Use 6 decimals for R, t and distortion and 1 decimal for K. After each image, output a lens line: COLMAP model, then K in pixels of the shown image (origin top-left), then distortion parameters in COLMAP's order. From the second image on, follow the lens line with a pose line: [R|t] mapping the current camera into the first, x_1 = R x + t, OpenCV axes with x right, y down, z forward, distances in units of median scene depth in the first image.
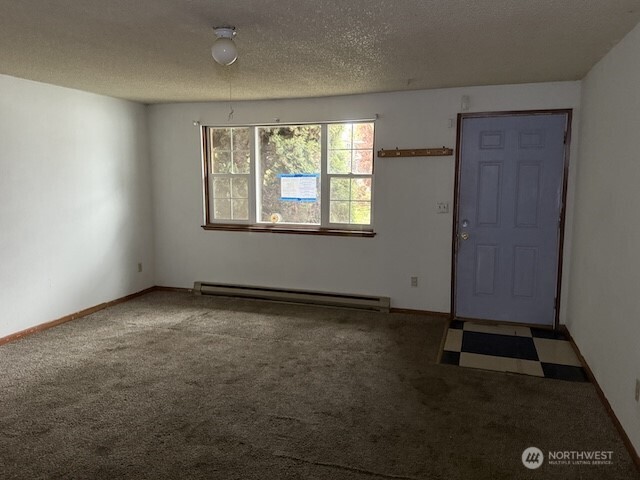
lens RADIAL K [[479.6, 0, 318.6], [0, 479.6, 239.7], [0, 0, 1]] dist [0.038629, -0.014140]
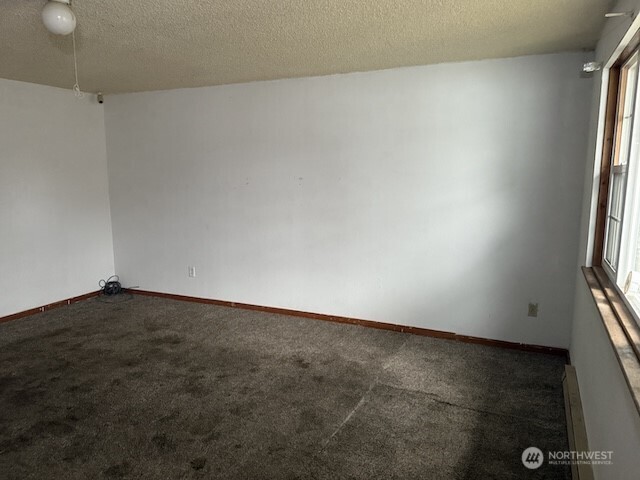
lens RADIAL K [[479.6, 0, 317.1], [0, 479.6, 239.5], [0, 0, 1]] dist [0.038629, -0.014140]
pose [[-0.116961, 0.160740, -0.980042, 0.405299], [-0.126430, 0.976376, 0.175227, -0.155912], [0.985056, 0.144401, -0.093875, 1.016643]]
